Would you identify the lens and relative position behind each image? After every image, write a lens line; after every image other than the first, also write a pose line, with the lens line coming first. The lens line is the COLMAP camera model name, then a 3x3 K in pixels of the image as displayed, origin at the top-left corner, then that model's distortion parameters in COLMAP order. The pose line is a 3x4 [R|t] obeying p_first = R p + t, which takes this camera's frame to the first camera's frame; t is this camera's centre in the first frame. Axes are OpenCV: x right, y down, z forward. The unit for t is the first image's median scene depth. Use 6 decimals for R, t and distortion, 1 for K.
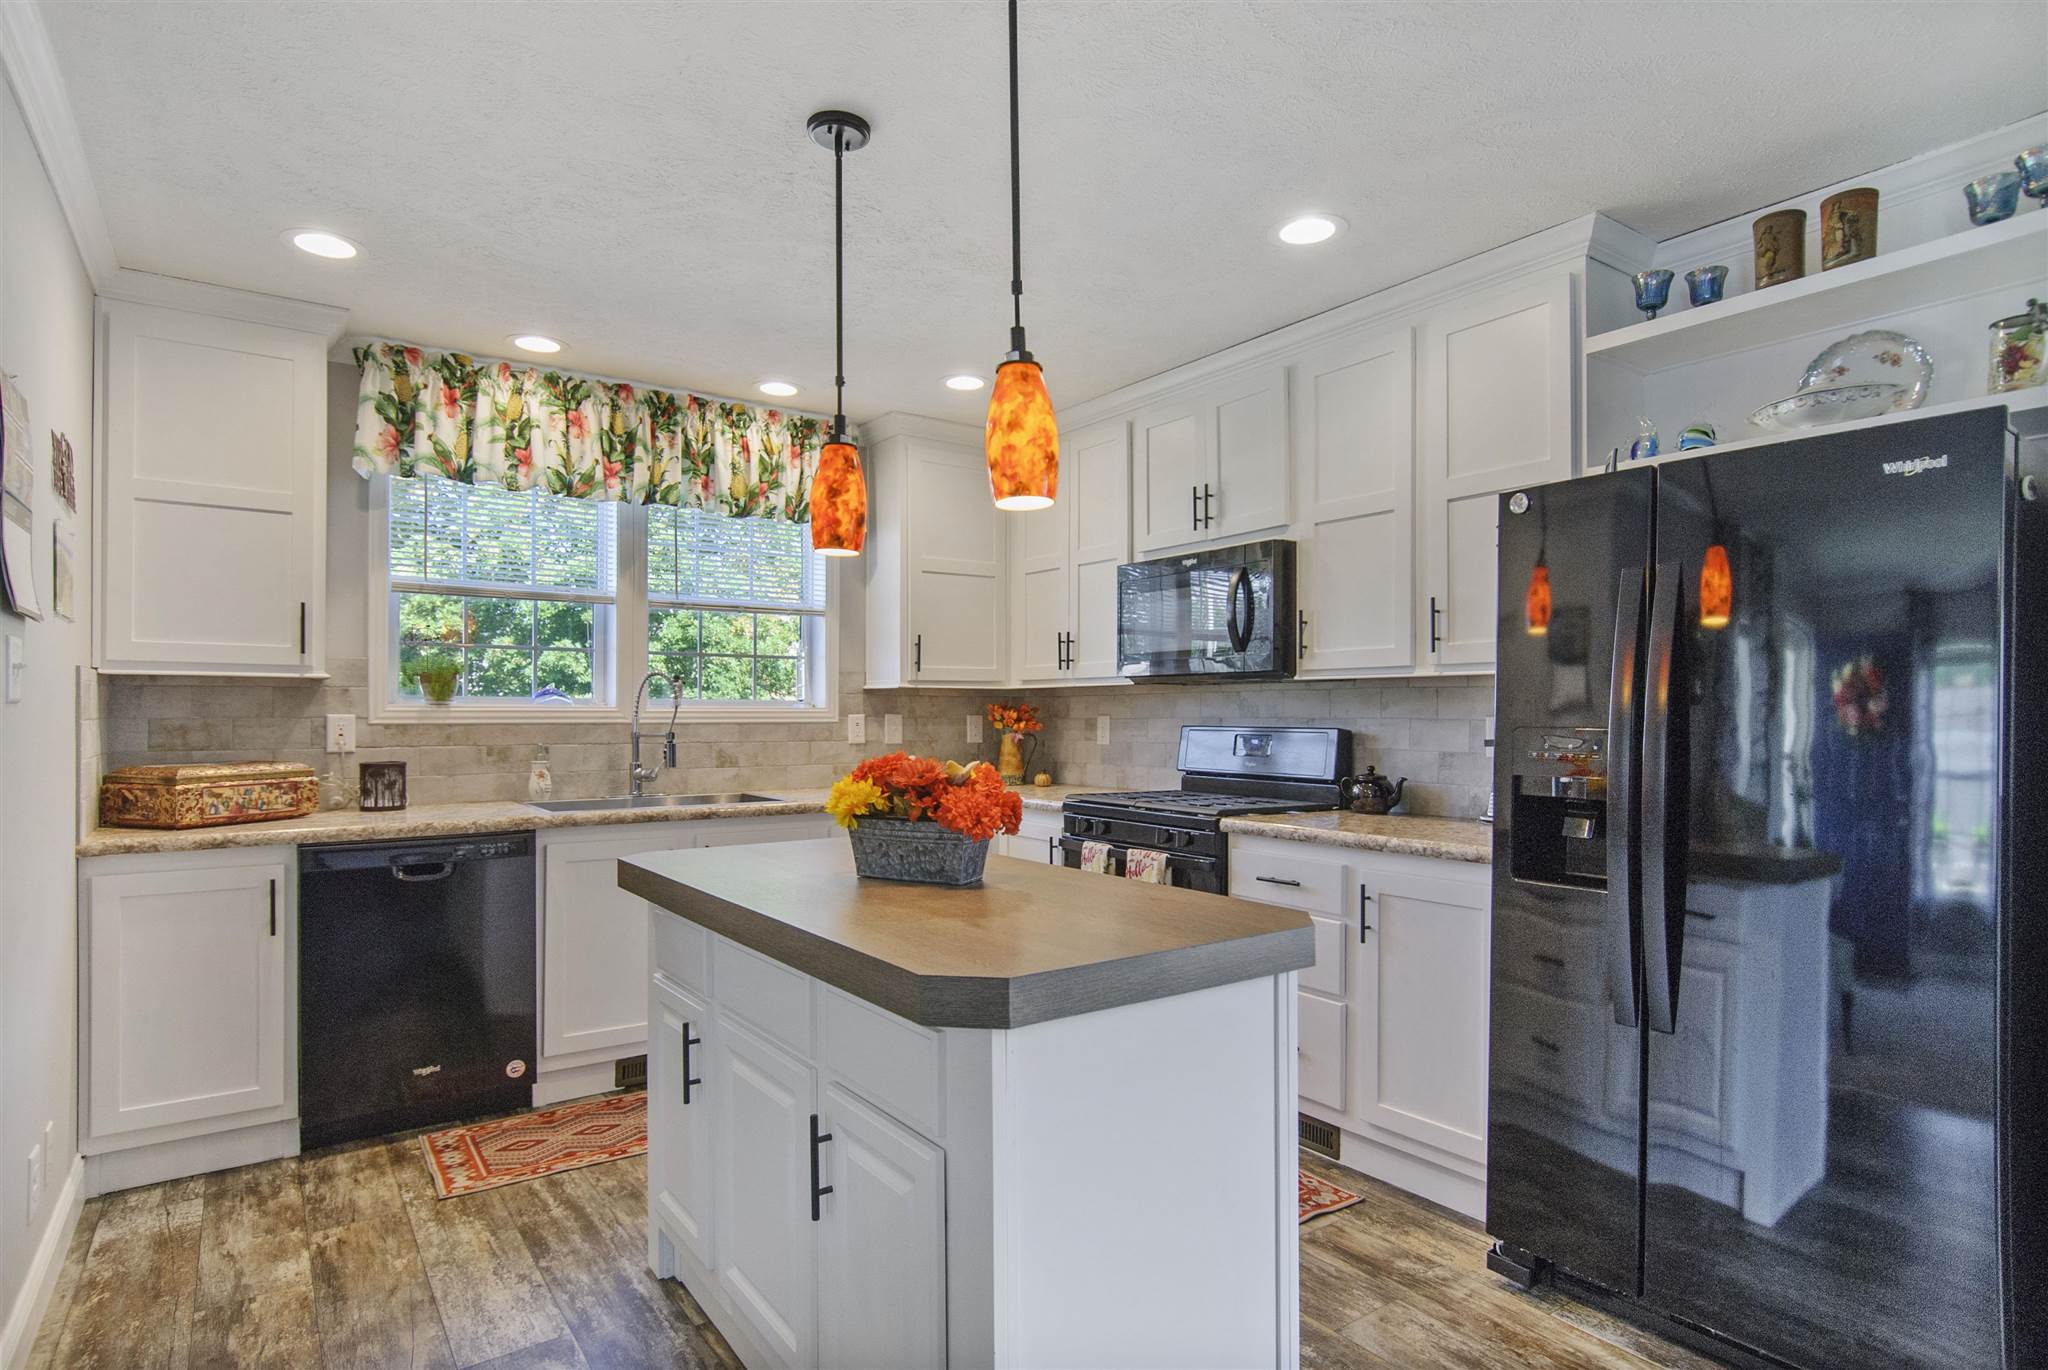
lens RADIAL K [[1106.8, 0, 1030.8], [0, 1106.8, 698.0], [0, 0, 1]] dist [-0.003057, -0.001690]
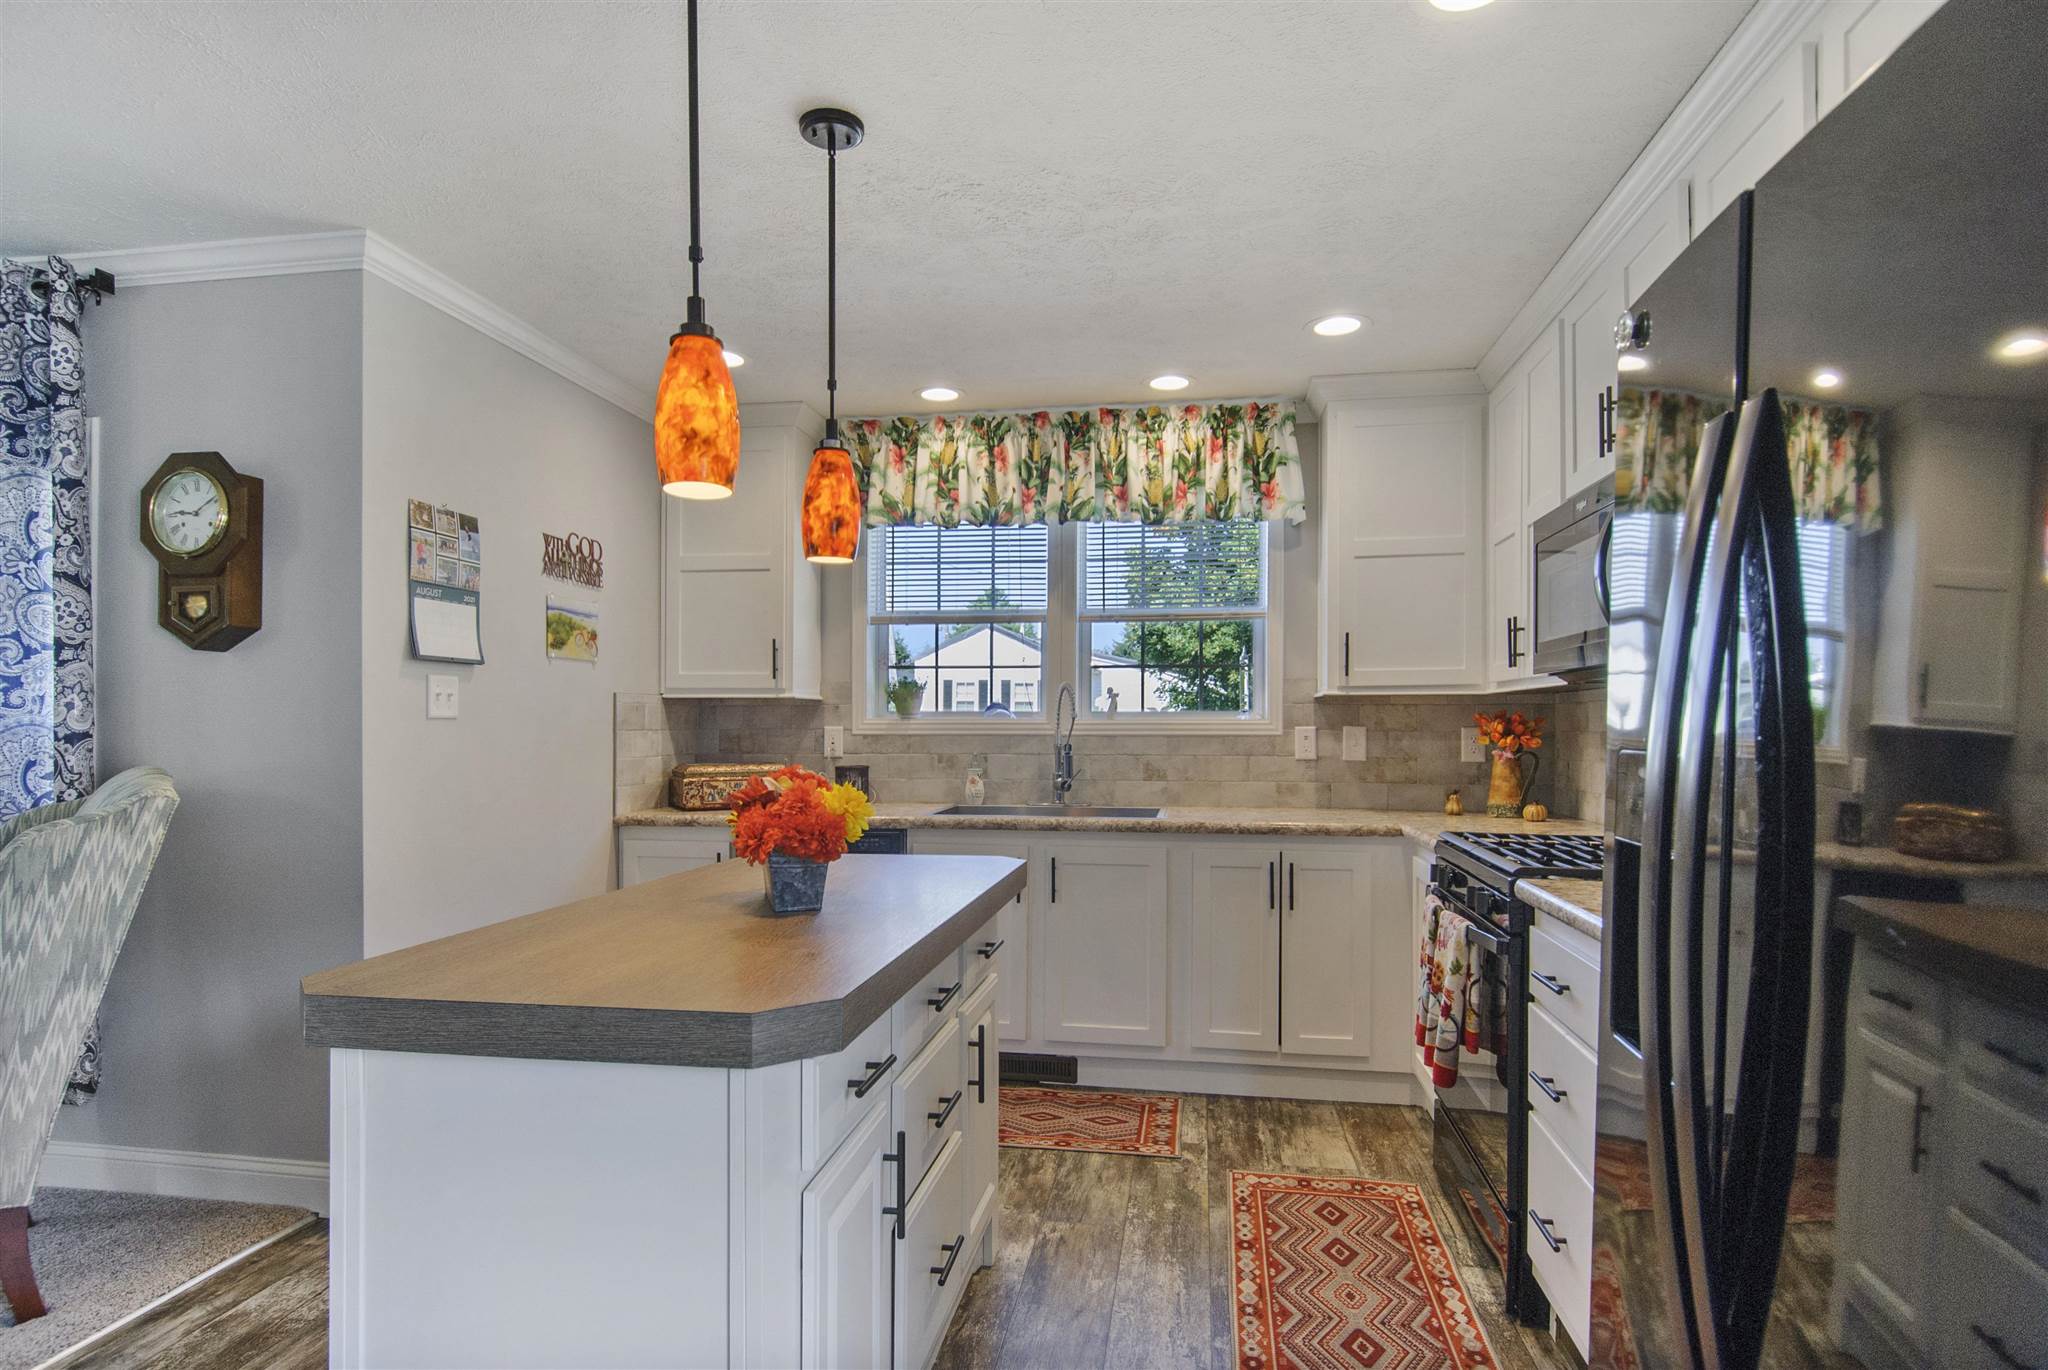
lens RADIAL K [[1106.8, 0, 1006.0], [0, 1106.8, 719.6], [0, 0, 1]] dist [-0.003057, -0.001690]
pose [[0.696890, -0.005488, -0.717157, 0.363604], [0.010507, 0.999942, 0.002558, 0.005220], [0.717101, -0.009317, 0.696907, 0.243432]]
